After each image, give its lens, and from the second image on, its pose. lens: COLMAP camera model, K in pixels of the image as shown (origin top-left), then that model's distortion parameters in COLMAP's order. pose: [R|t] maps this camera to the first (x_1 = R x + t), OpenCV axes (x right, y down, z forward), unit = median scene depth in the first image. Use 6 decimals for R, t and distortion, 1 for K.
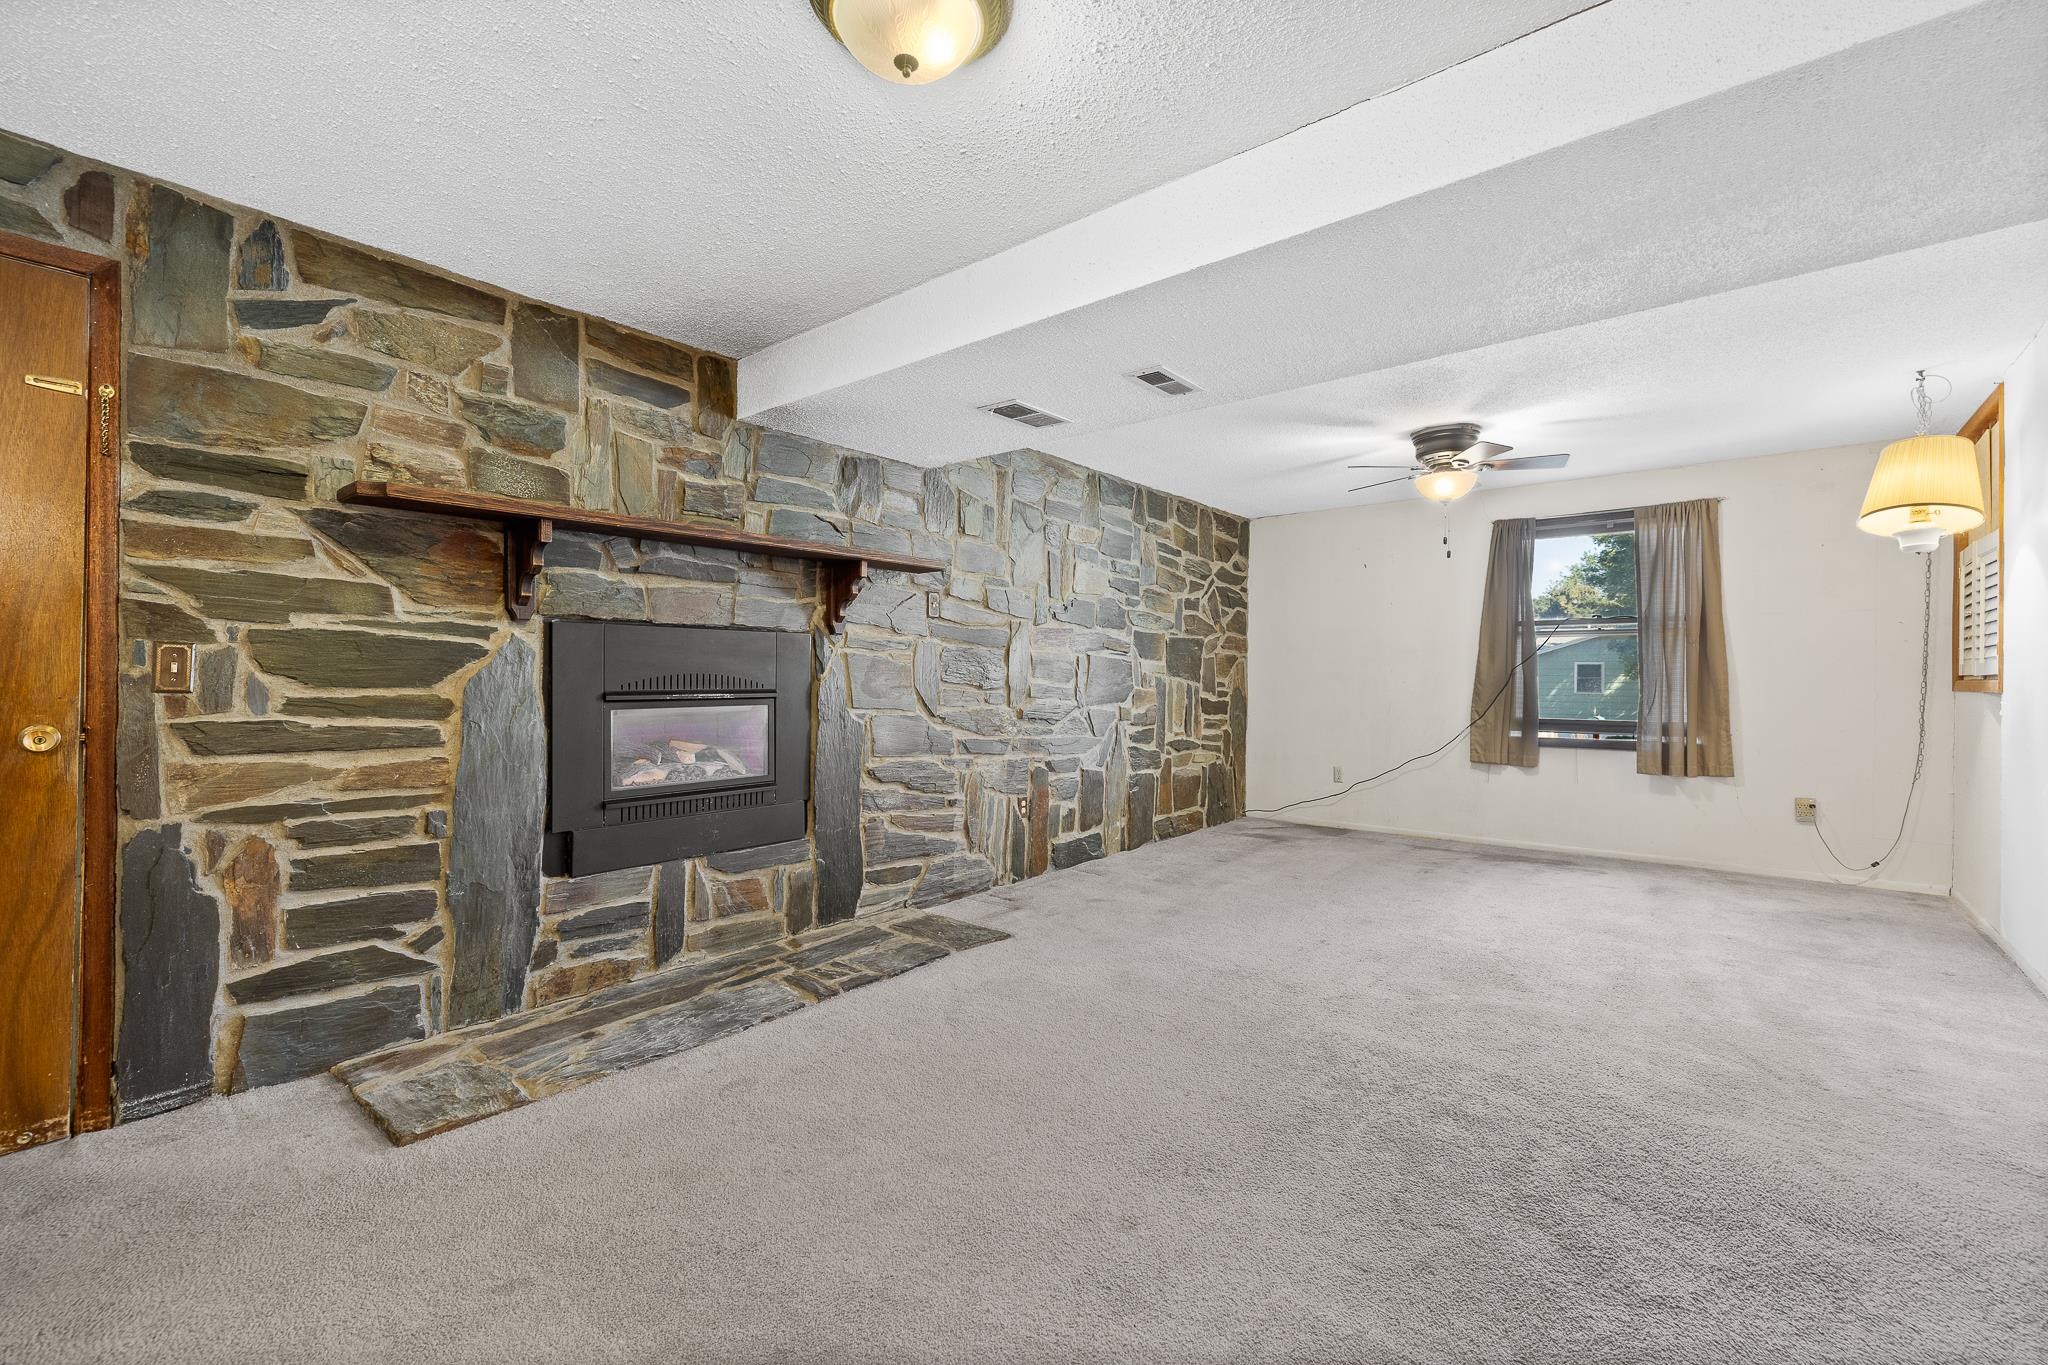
lens RADIAL K [[860.3, 0, 1036.0], [0, 860.3, 664.5], [0, 0, 1]] dist [0.000776, -0.000094]
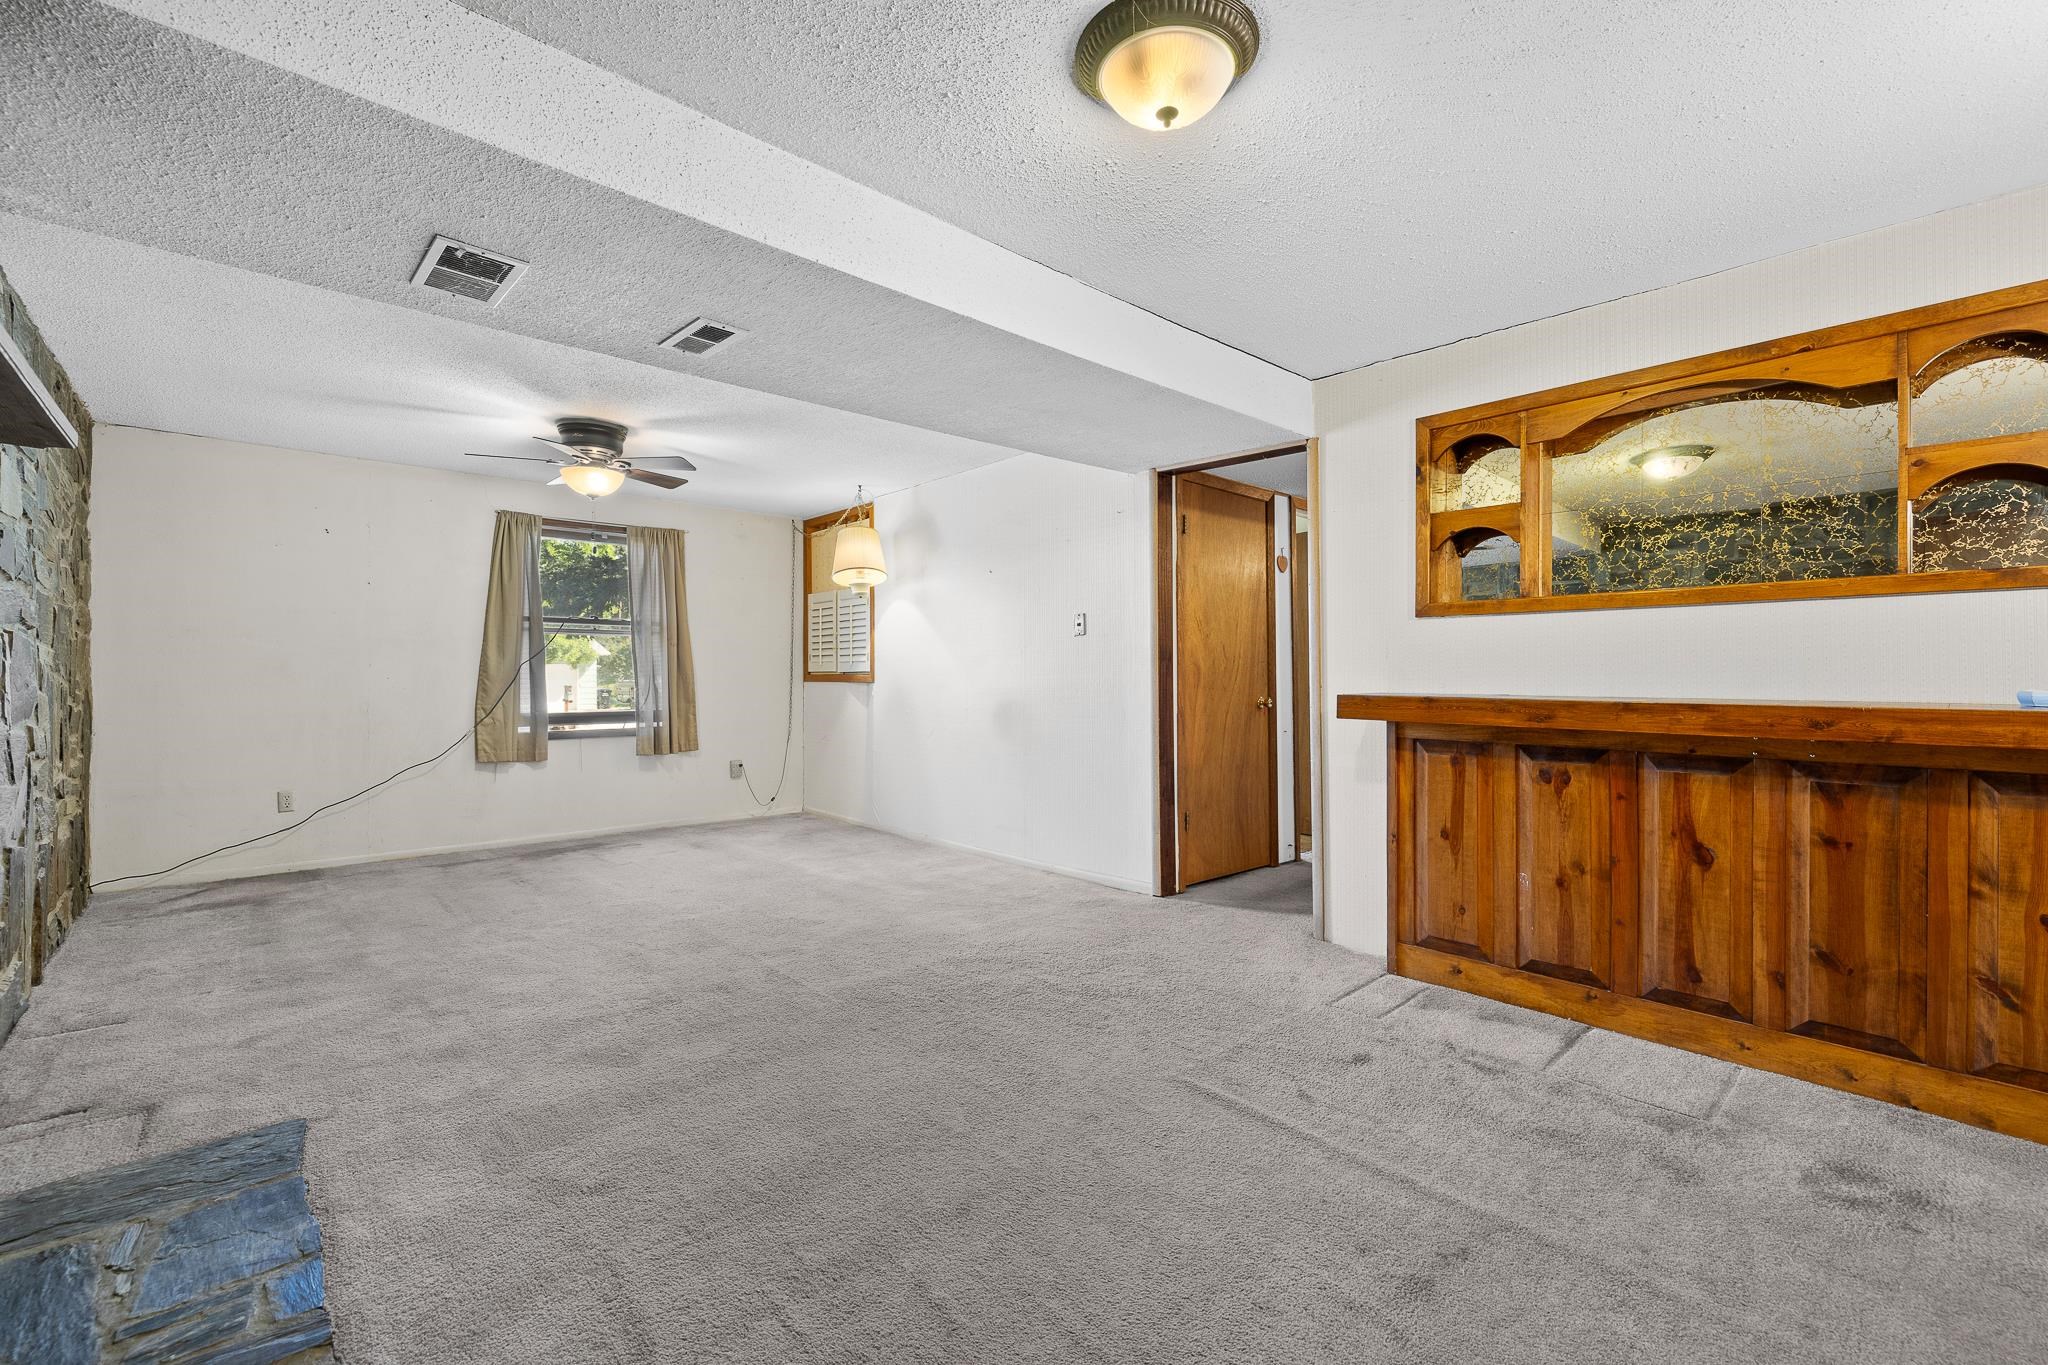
lens RADIAL K [[860.3, 0, 1036.0], [0, 860.3, 664.5], [0, 0, 1]] dist [0.000776, -0.000094]
pose [[0.140923, 0.008690, 0.989982, -0.450806], [-0.016941, 0.999836, -0.006364, 0.002260], [-0.989876, -0.015875, 0.141048, 0.361264]]
